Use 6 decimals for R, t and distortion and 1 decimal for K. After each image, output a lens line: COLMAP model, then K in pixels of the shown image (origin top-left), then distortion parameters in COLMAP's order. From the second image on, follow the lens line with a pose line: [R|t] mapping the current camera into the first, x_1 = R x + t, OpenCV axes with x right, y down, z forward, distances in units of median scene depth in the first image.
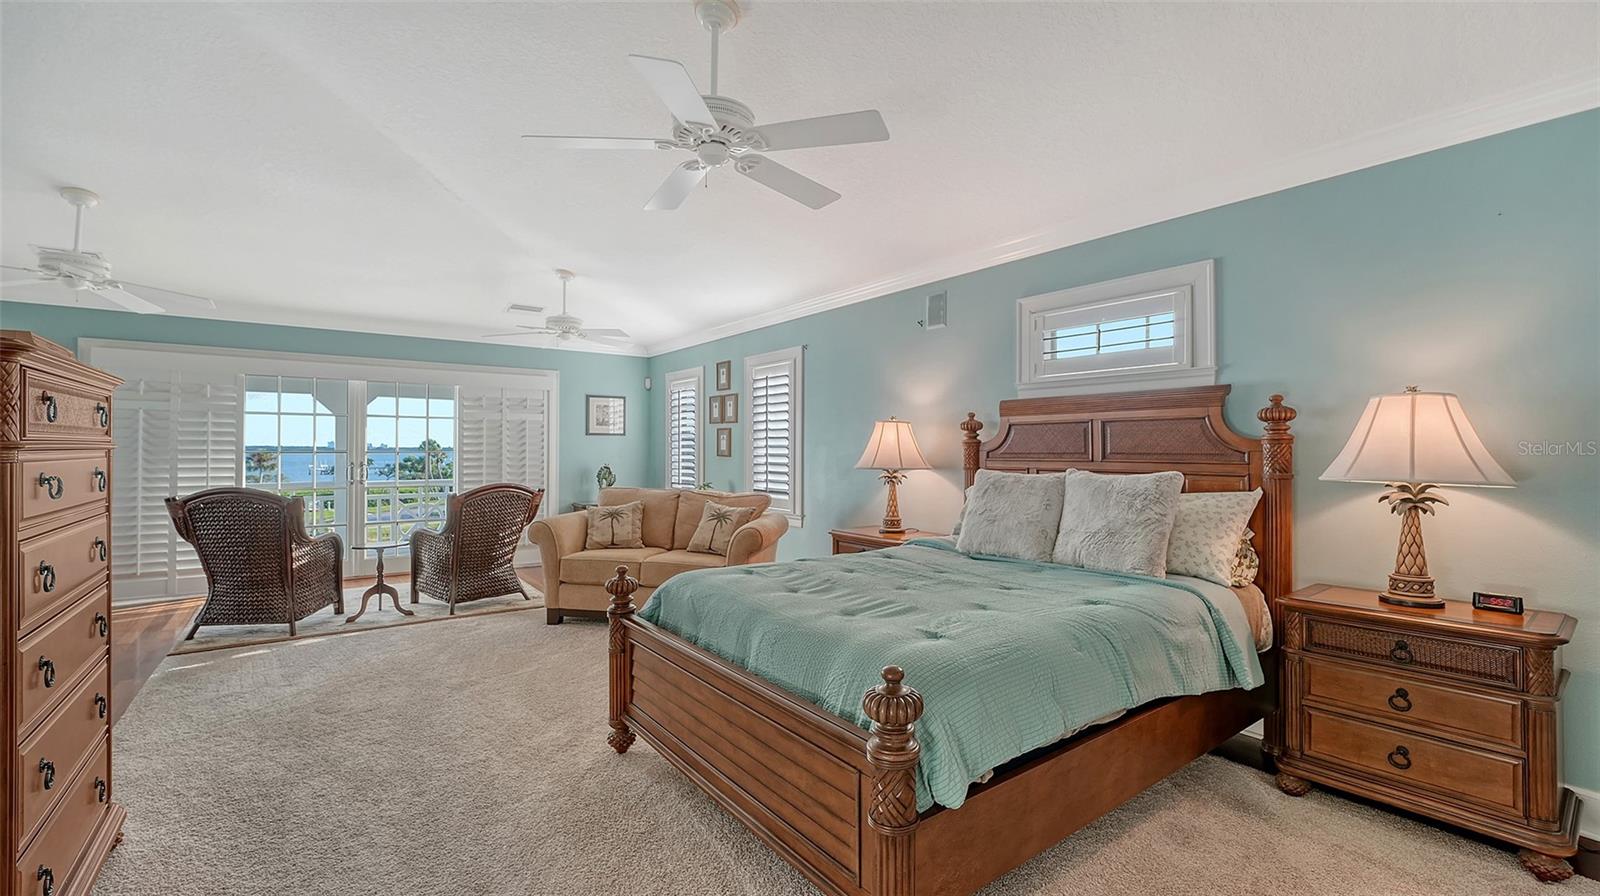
lens RADIAL K [[638.2, 0, 800.0], [0, 638.2, 448.0], [0, 0, 1]] dist [-0.016300, -0.000343]
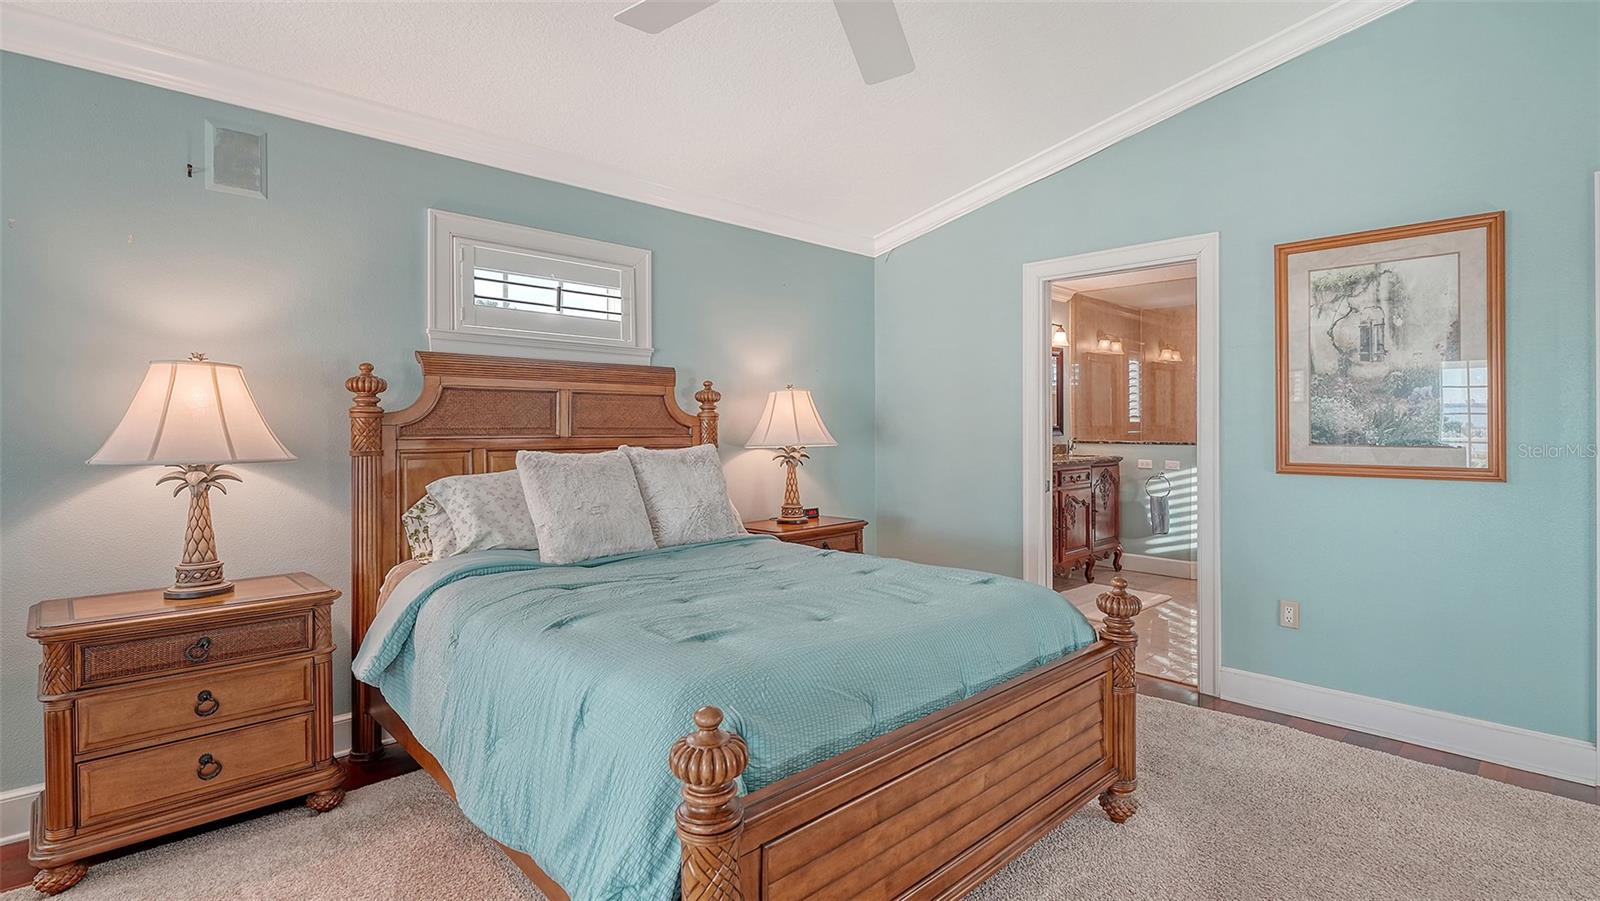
lens RADIAL K [[760.8, 0, 804.3], [0, 760.8, 428.6], [0, 0, 1]] dist [-0.000157, -0.000228]
pose [[-0.126977, -0.005390, 0.991891, -0.521722], [-0.004887, 0.999976, 0.004809, 0.001730], [-0.991894, -0.004237, -0.127000, 0.677153]]
